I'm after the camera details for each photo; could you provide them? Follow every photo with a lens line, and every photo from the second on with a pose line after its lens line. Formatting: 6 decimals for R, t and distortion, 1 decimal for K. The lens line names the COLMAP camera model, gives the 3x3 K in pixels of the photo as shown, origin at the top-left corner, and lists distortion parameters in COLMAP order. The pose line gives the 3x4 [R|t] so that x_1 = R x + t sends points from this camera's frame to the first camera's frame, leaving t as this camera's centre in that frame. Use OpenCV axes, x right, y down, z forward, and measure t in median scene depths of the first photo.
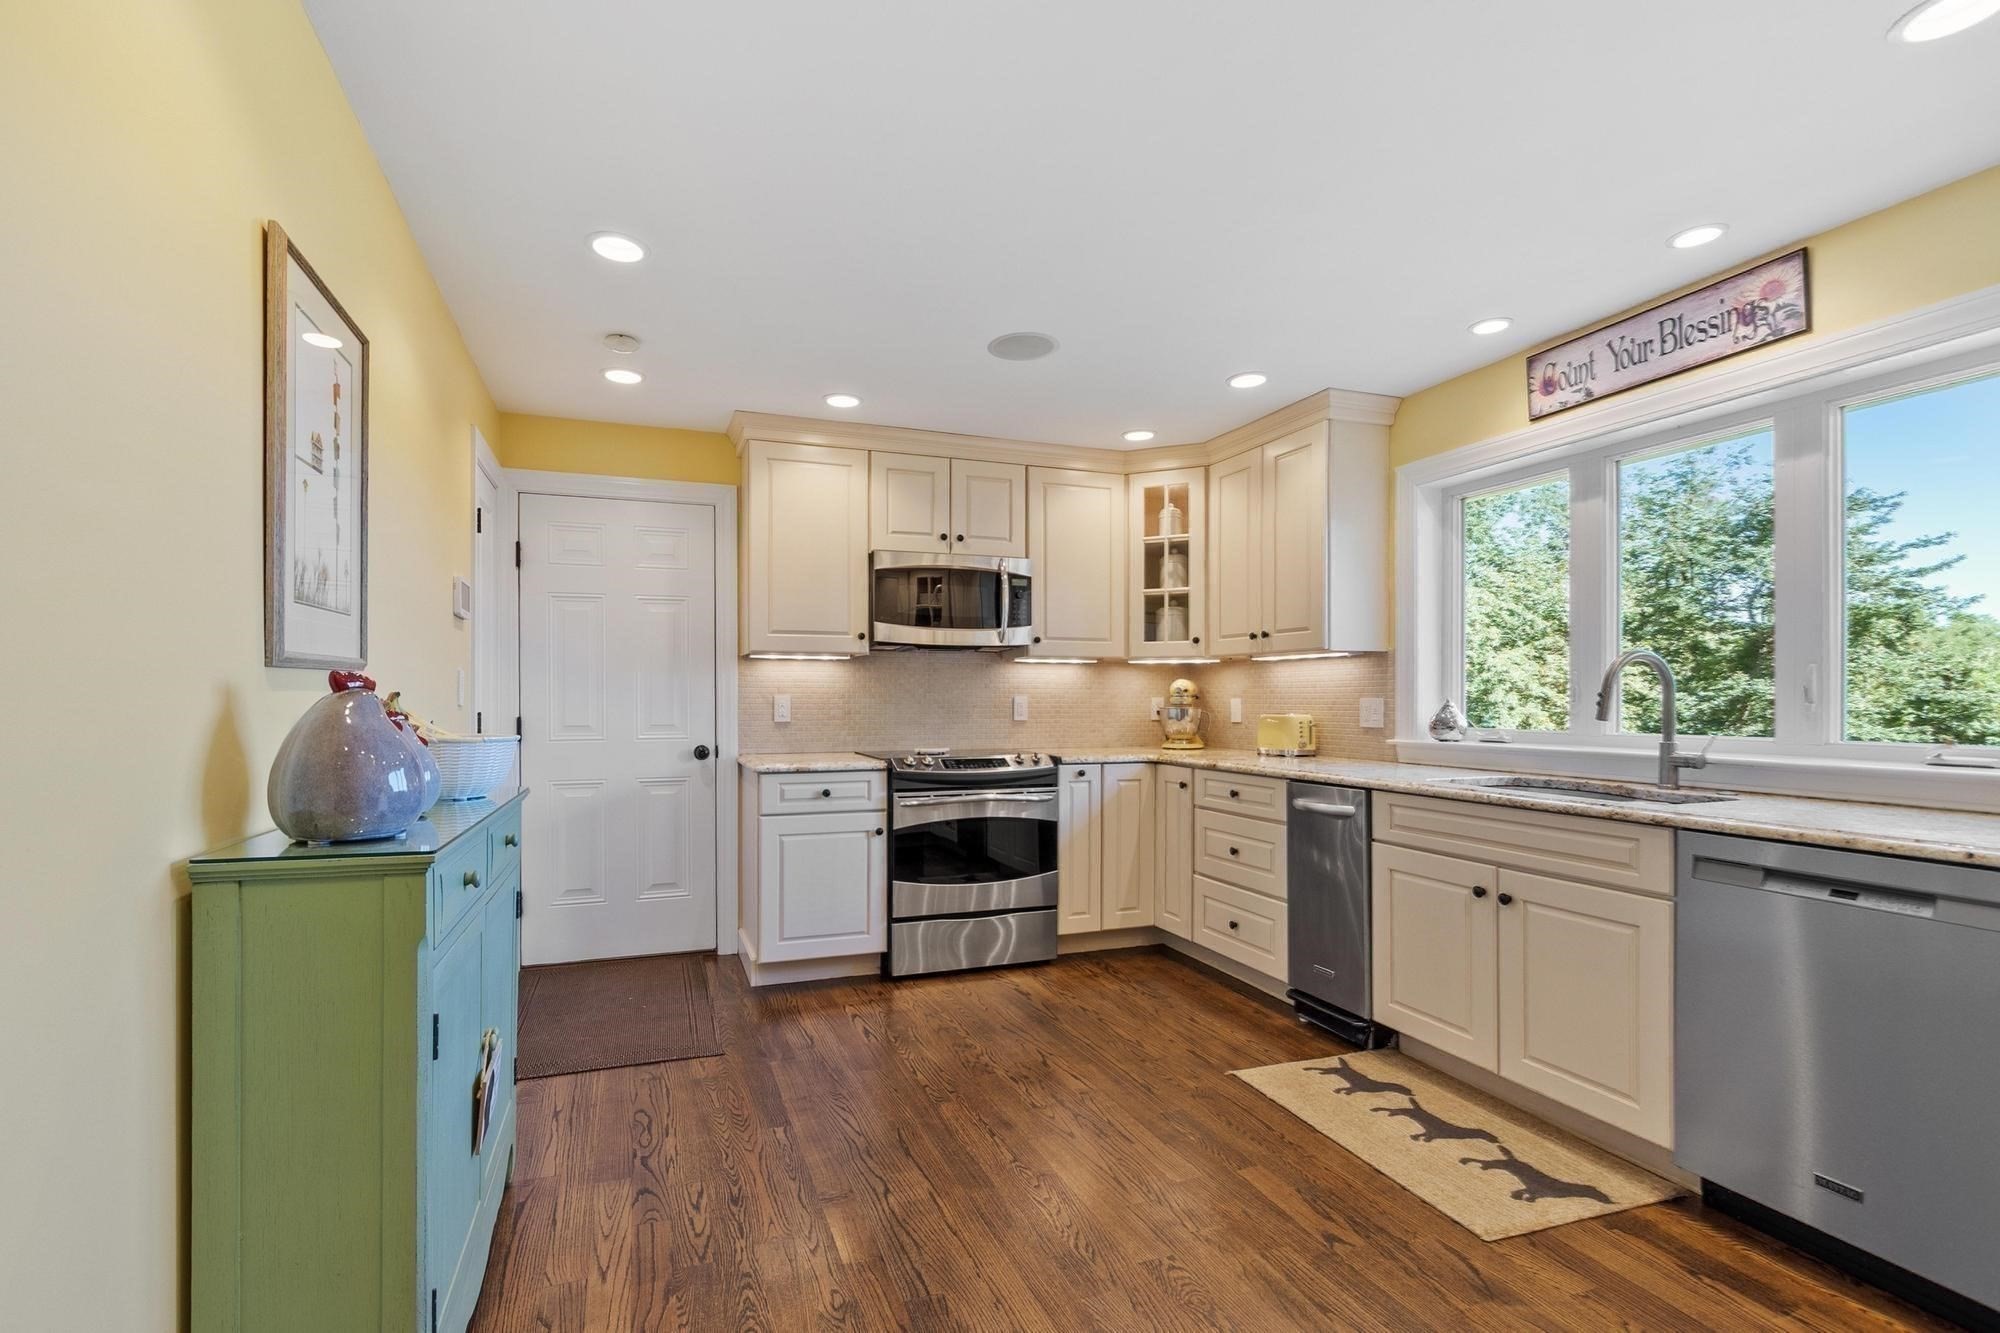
lens RADIAL K [[872.9, 0, 934.3], [0, 872.9, 673.9], [0, 0, 1]] dist [0.016746, 0.000161]
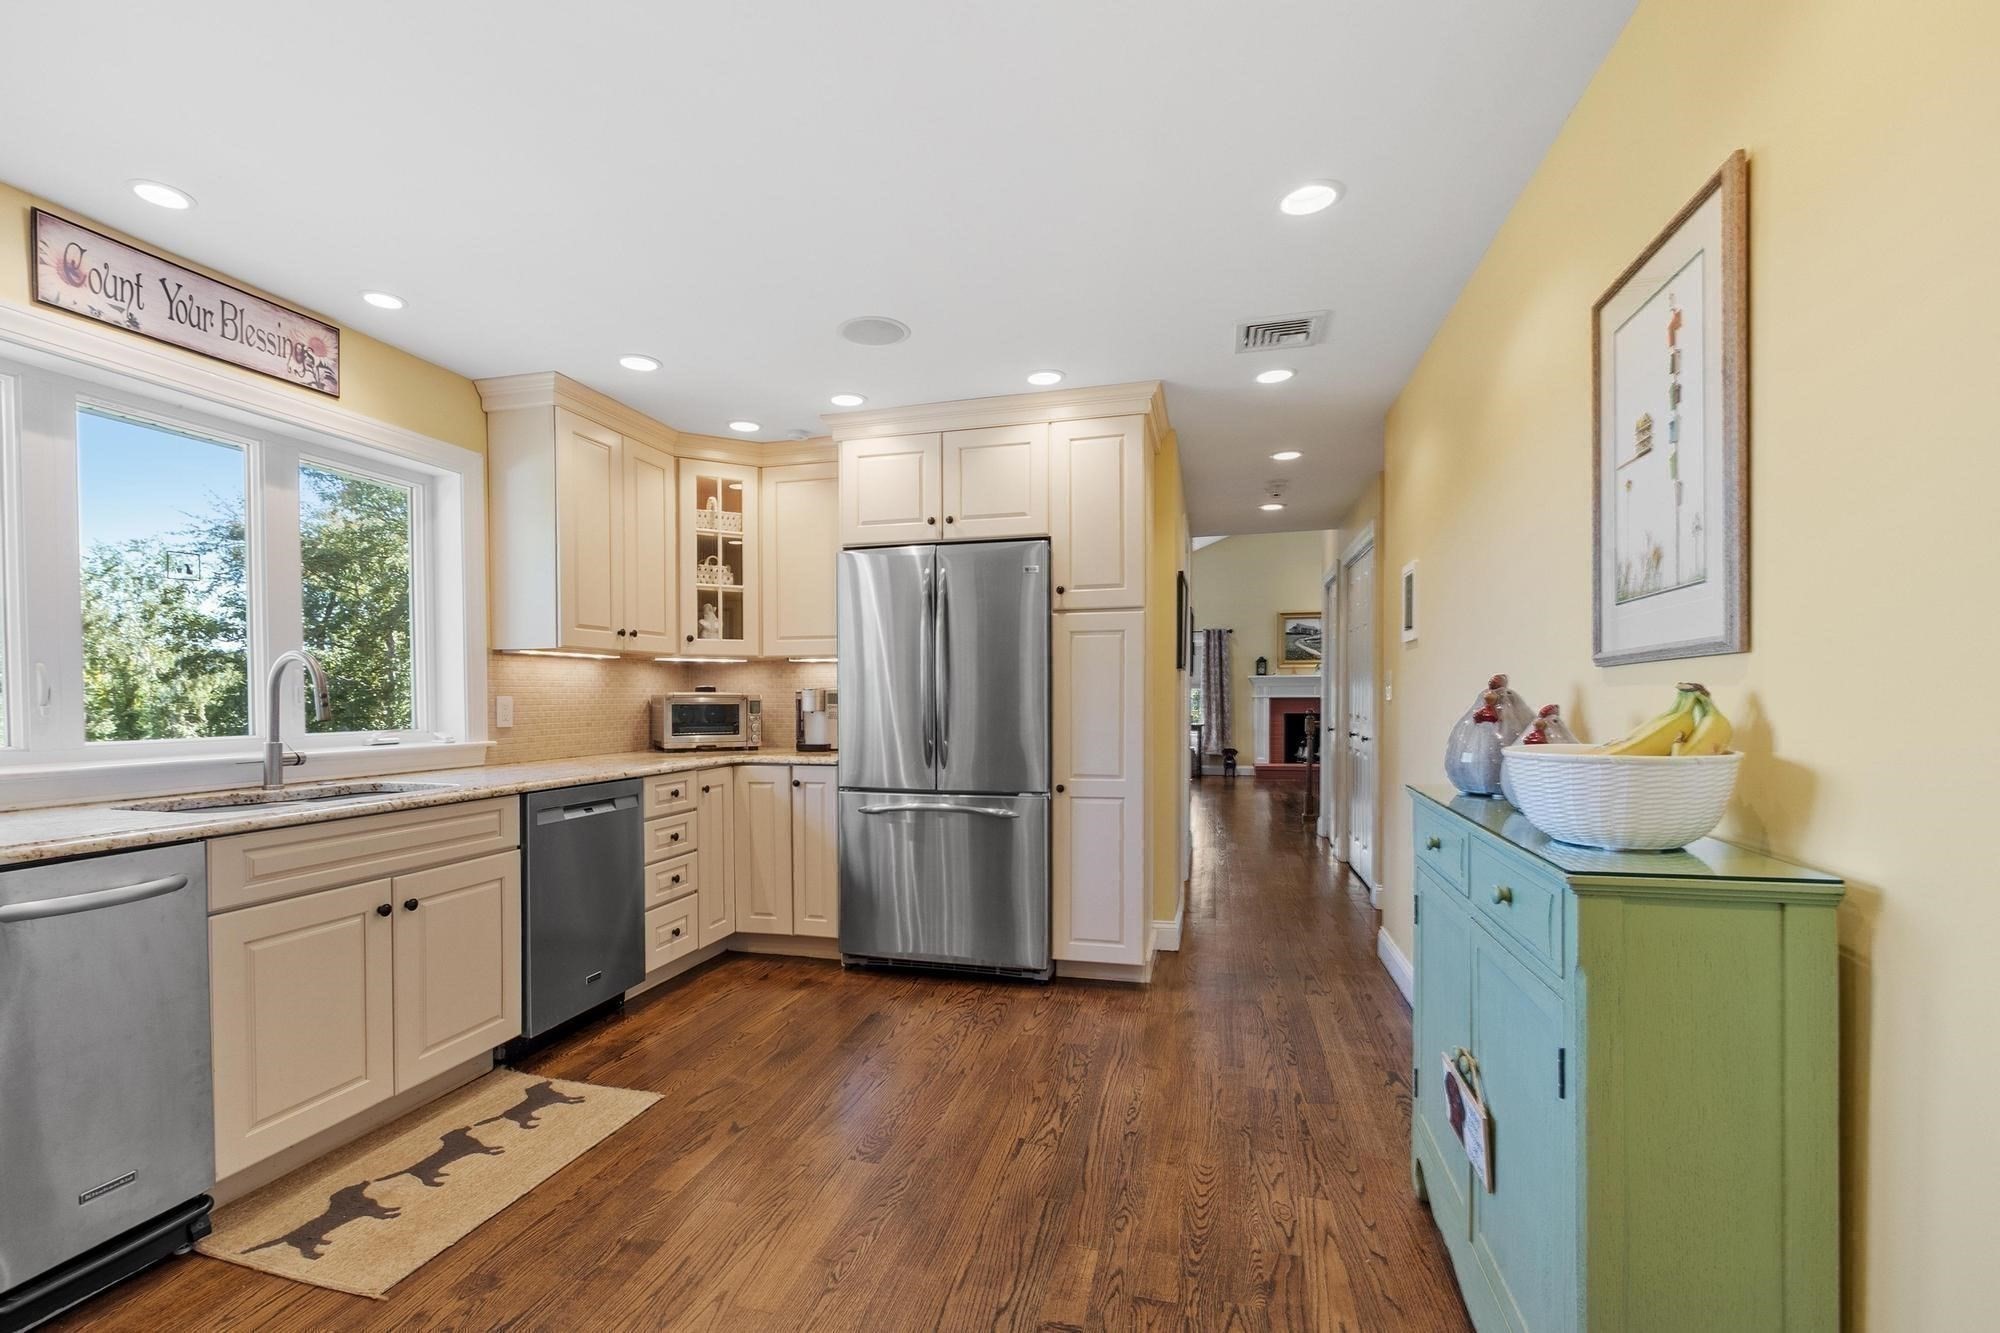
lens RADIAL K [[855.4, 0, 998.5], [0, 855.4, 699.3], [0, 0, 1]] dist [0.025156, -0.000027]
pose [[-0.834524, 0.000456, 0.550972, -0.417157], [-0.009846, 0.999828, -0.015740, 0.036819], [-0.550884, -0.018561, -0.834375, 1.426922]]
